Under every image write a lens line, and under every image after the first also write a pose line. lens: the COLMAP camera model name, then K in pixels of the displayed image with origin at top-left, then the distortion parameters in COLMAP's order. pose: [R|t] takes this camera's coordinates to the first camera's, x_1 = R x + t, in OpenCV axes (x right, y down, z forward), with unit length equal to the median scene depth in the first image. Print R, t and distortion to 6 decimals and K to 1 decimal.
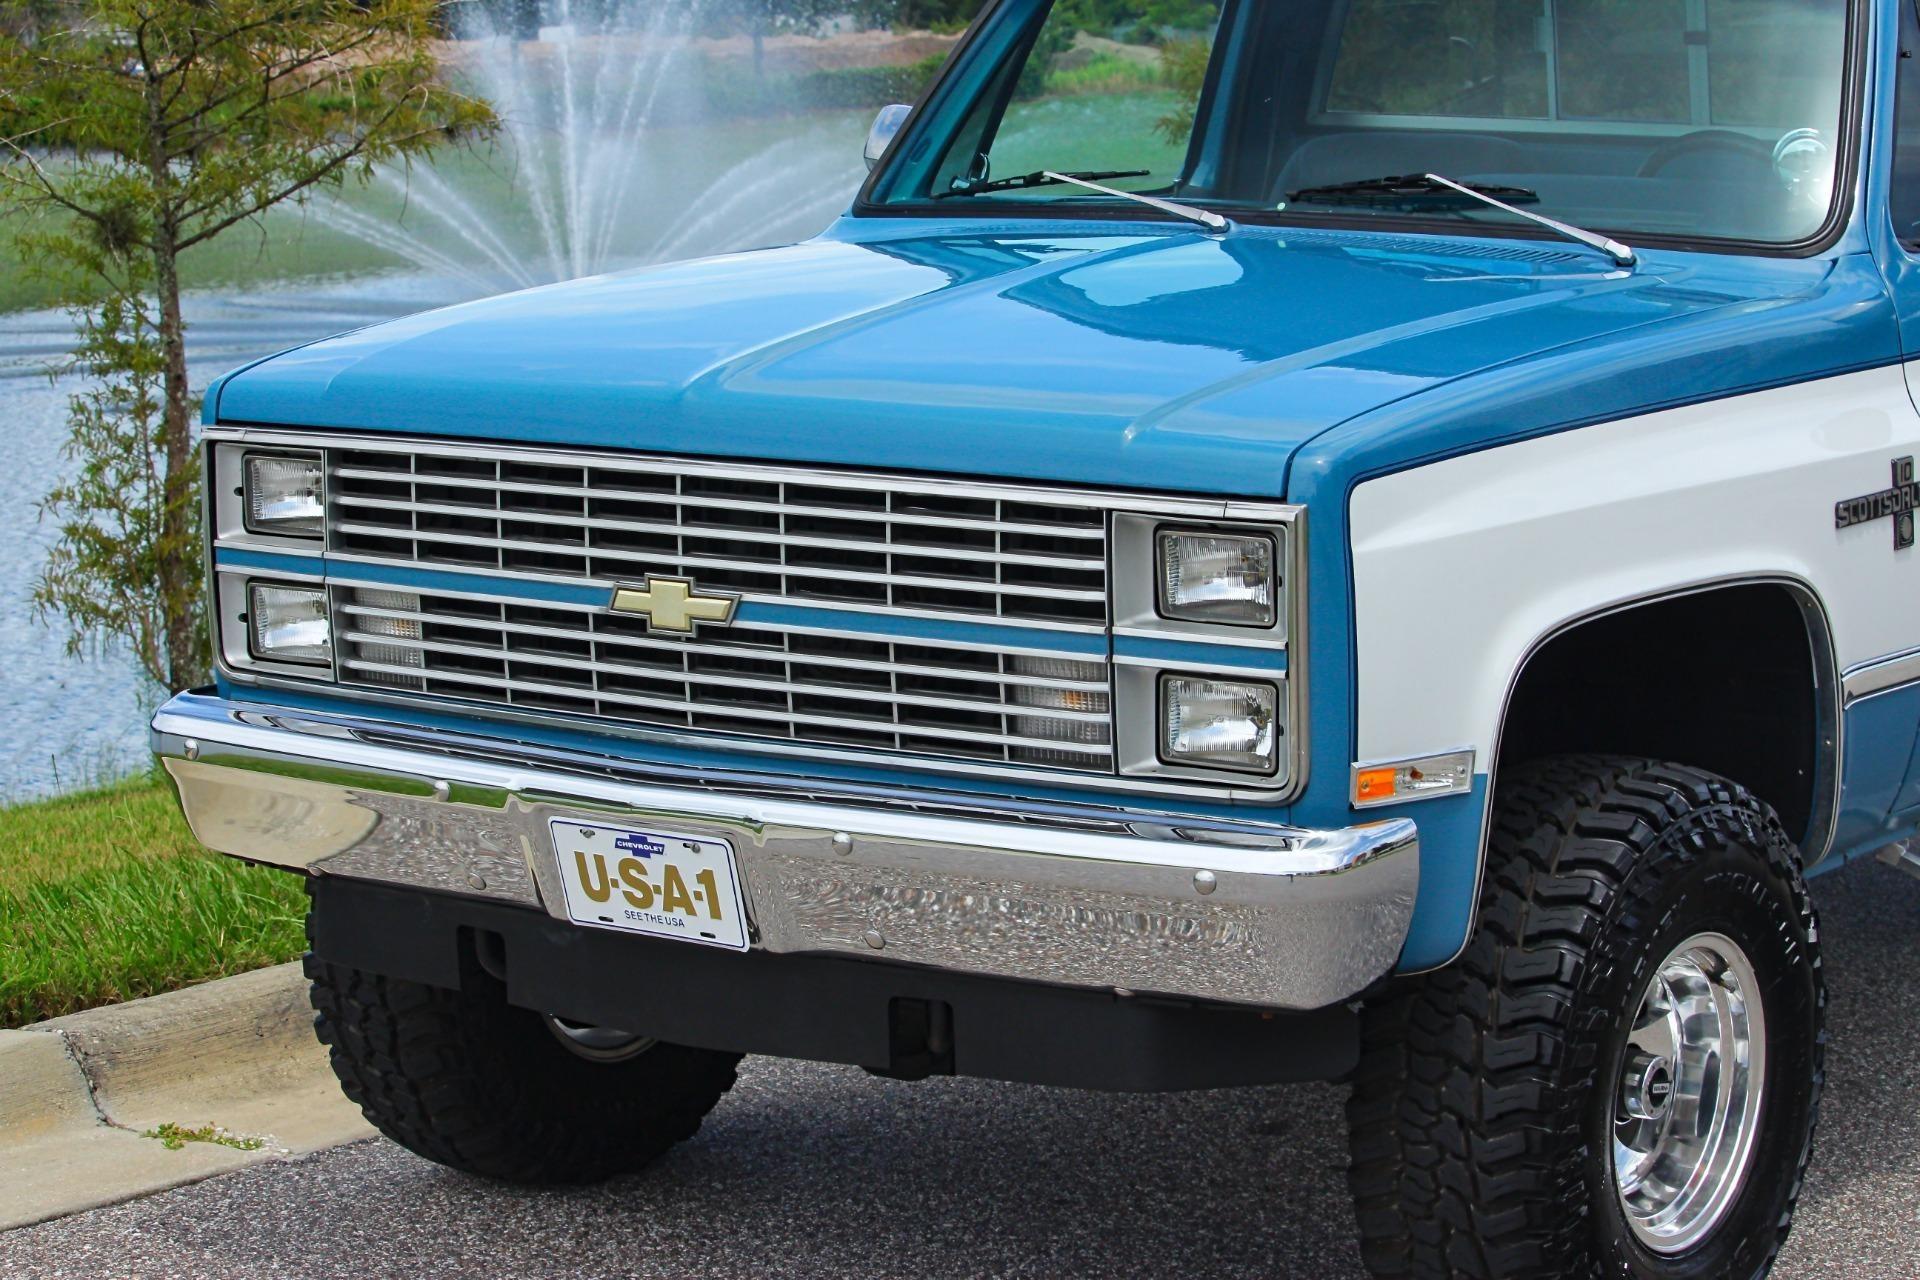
lens RADIAL K [[4810.1, 0, 959.4], [0, 4810.1, 709.4], [0, 0, 1]] dist [-0.351496, 0.666333]
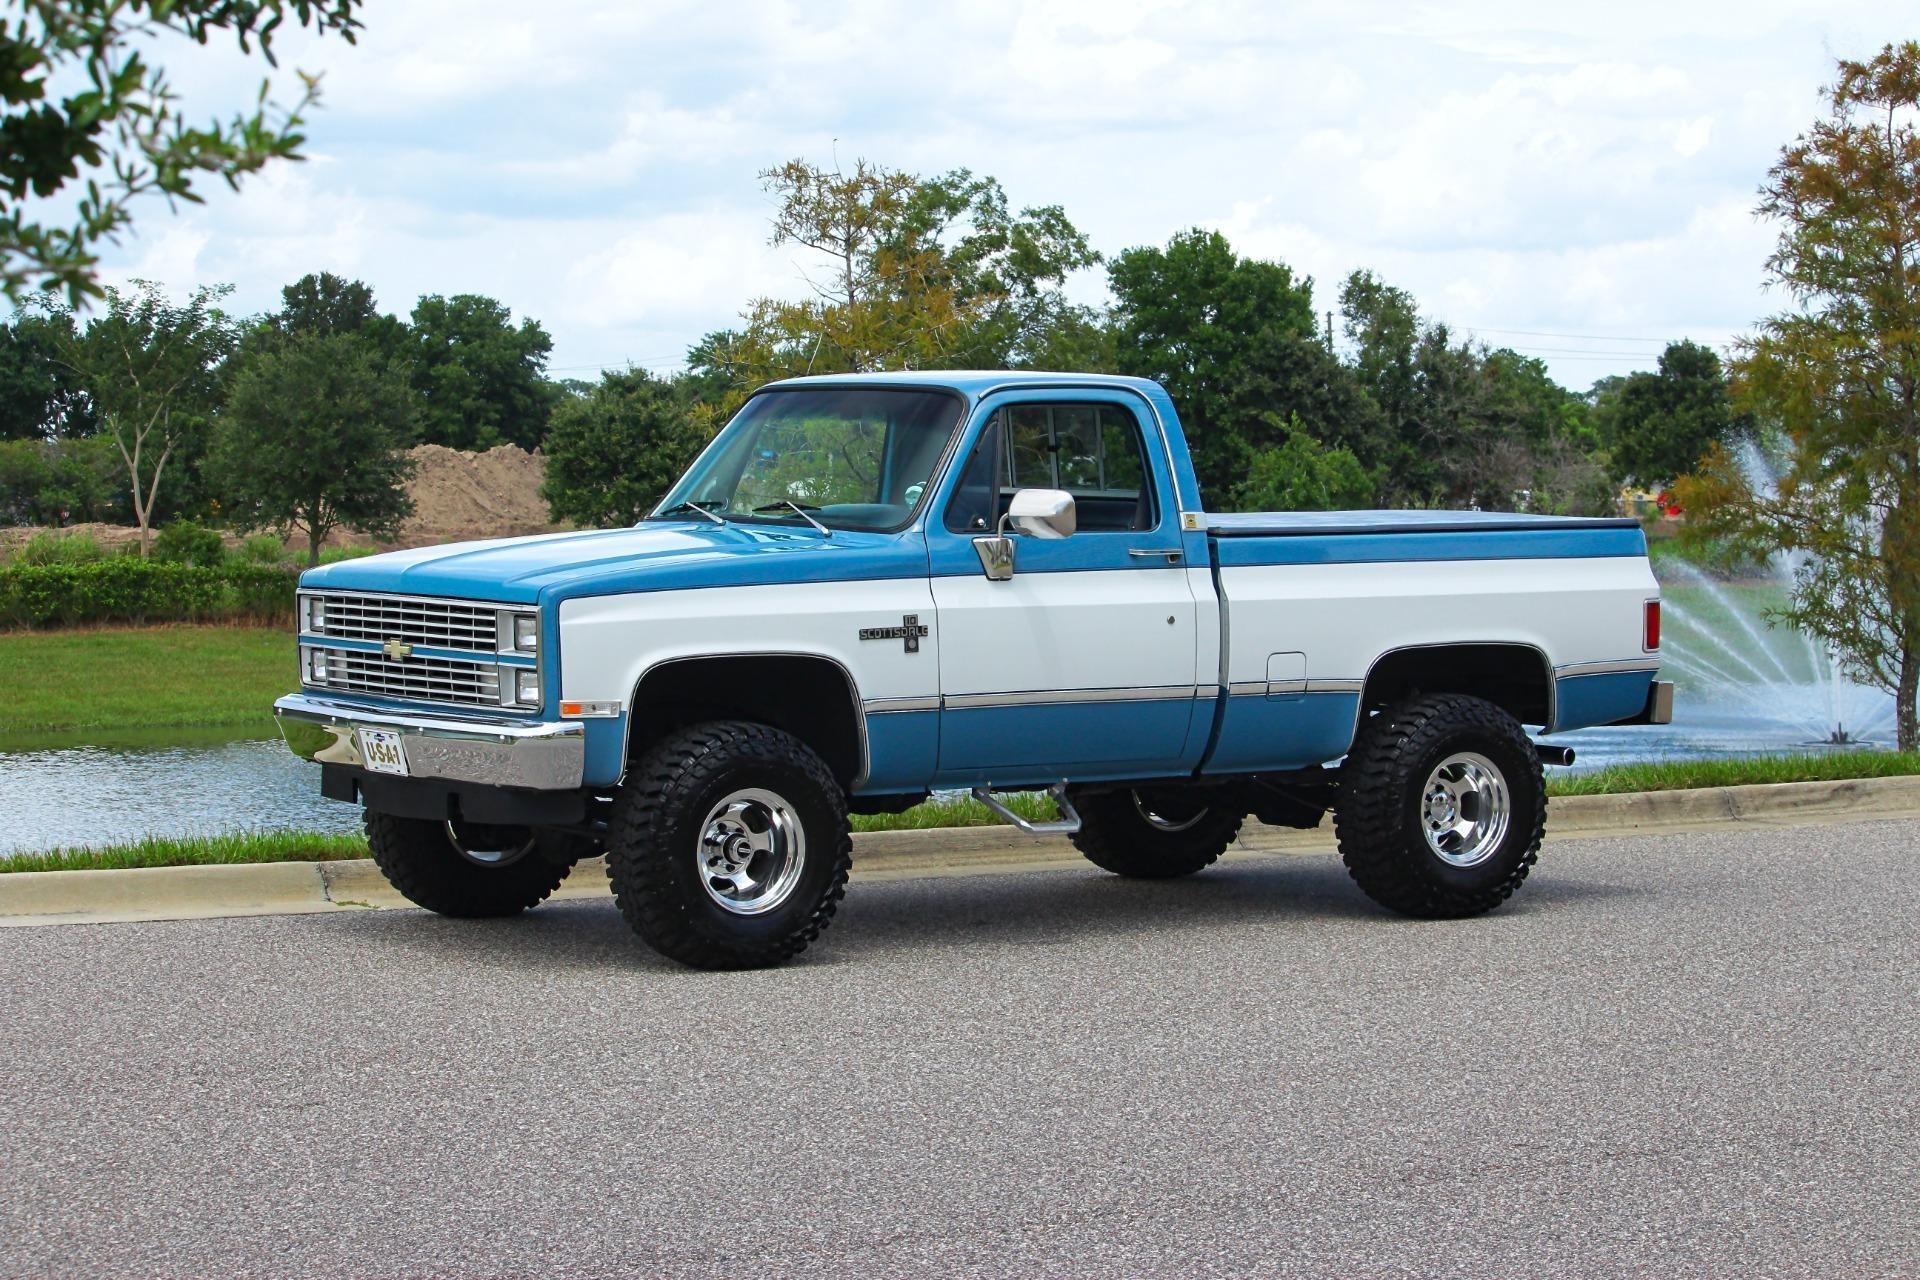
lens RADIAL K [[4880.5, 0, 1010.4], [0, 4880.5, 643.3], [0, 0, 1]] dist [-0.407483, -0.034470]
pose [[0.944490, 0.025146, -0.327577, 1.158613], [-0.060538, 0.993314, -0.098296, 0.222006], [0.322915, 0.112670, 0.939697, -1.448310]]
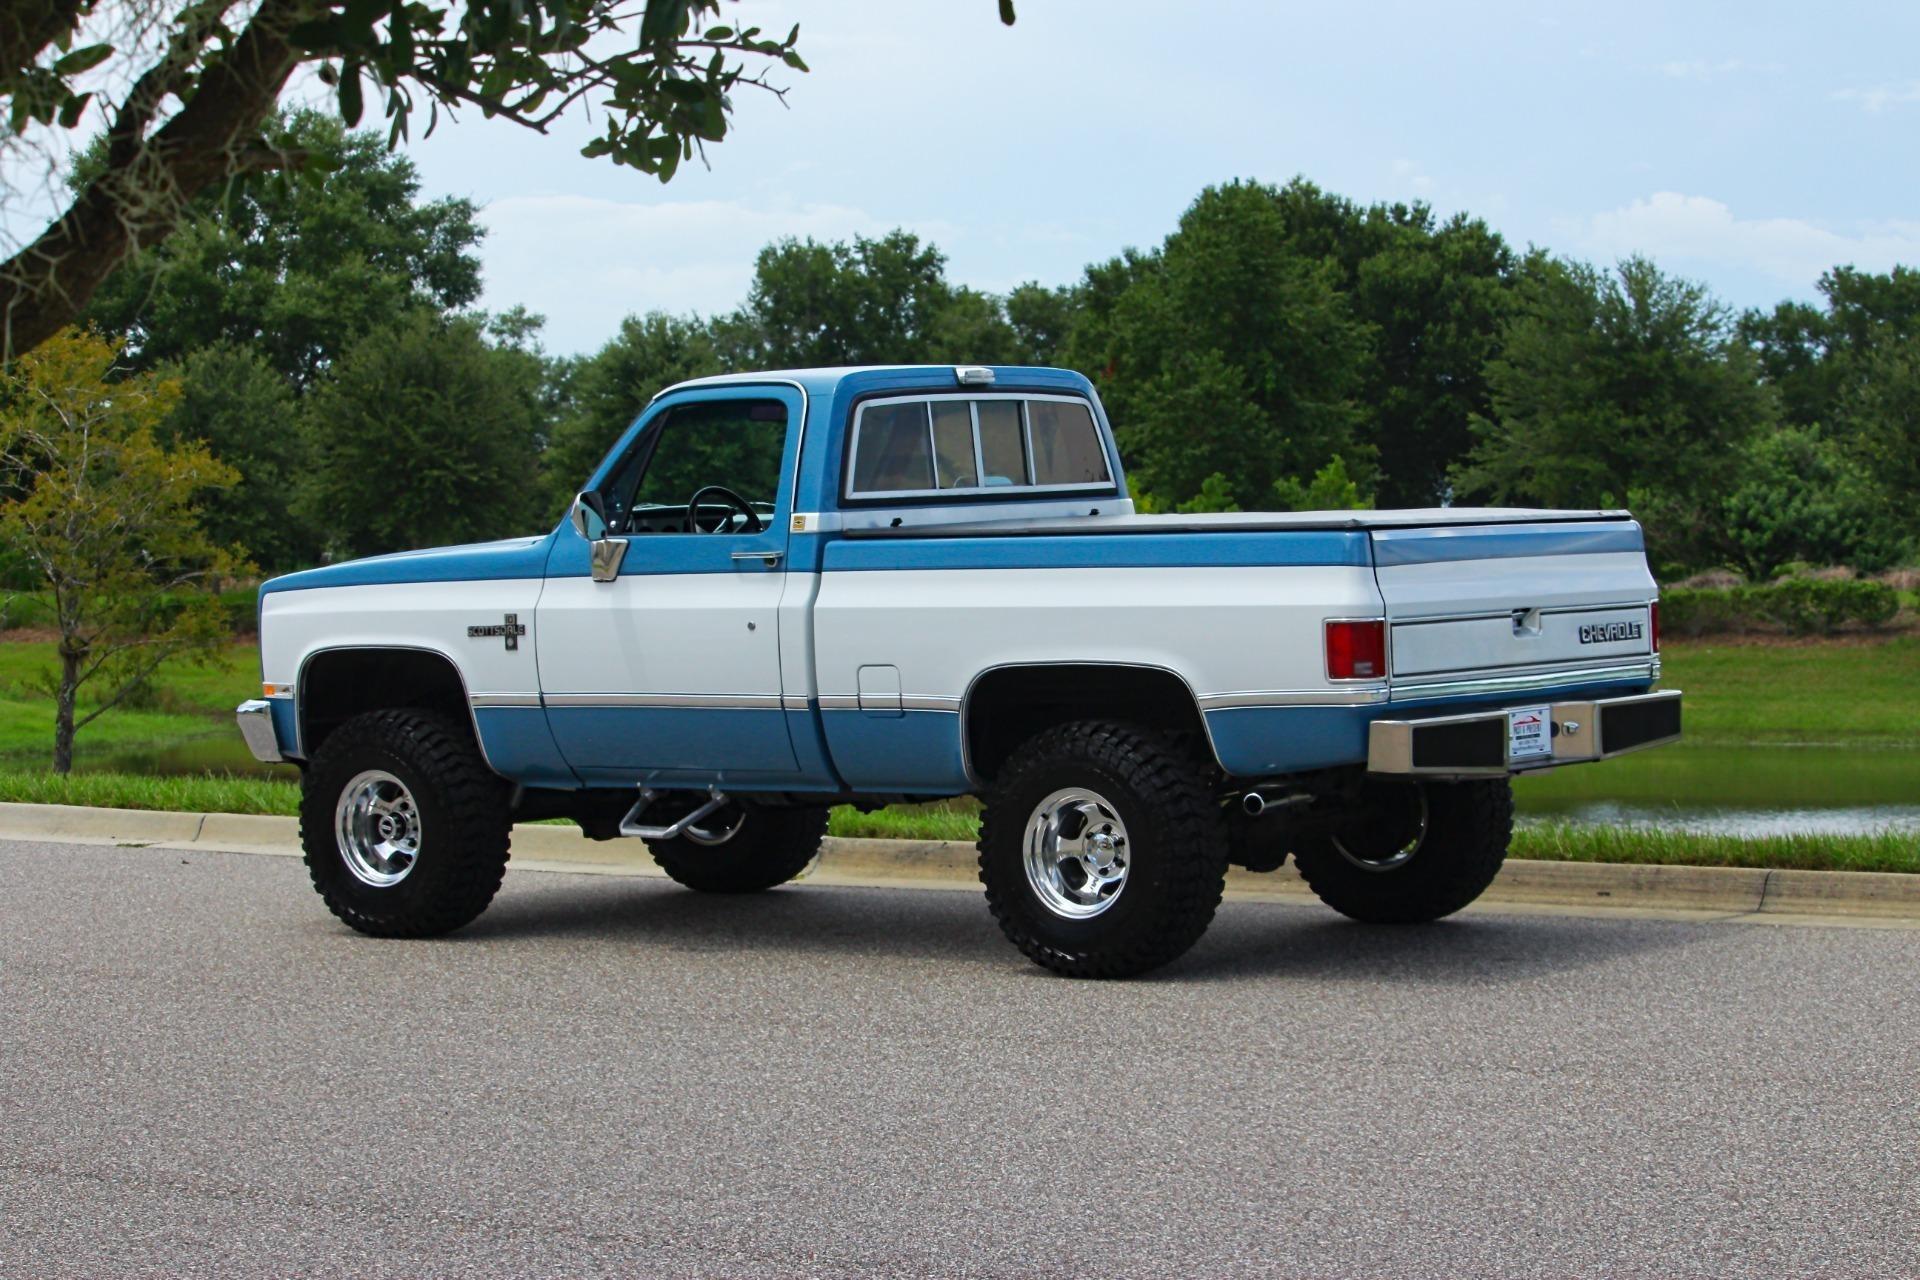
lens RADIAL K [[4880.5, 0, 1010.4], [0, 4880.5, 643.3], [0, 0, 1]] dist [-0.407483, -0.034470]
pose [[0.010940, 0.045331, -0.998912, 3.019170], [-0.132782, 0.990191, 0.043481, -0.200893], [0.991085, 0.132161, 0.016852, 1.326329]]
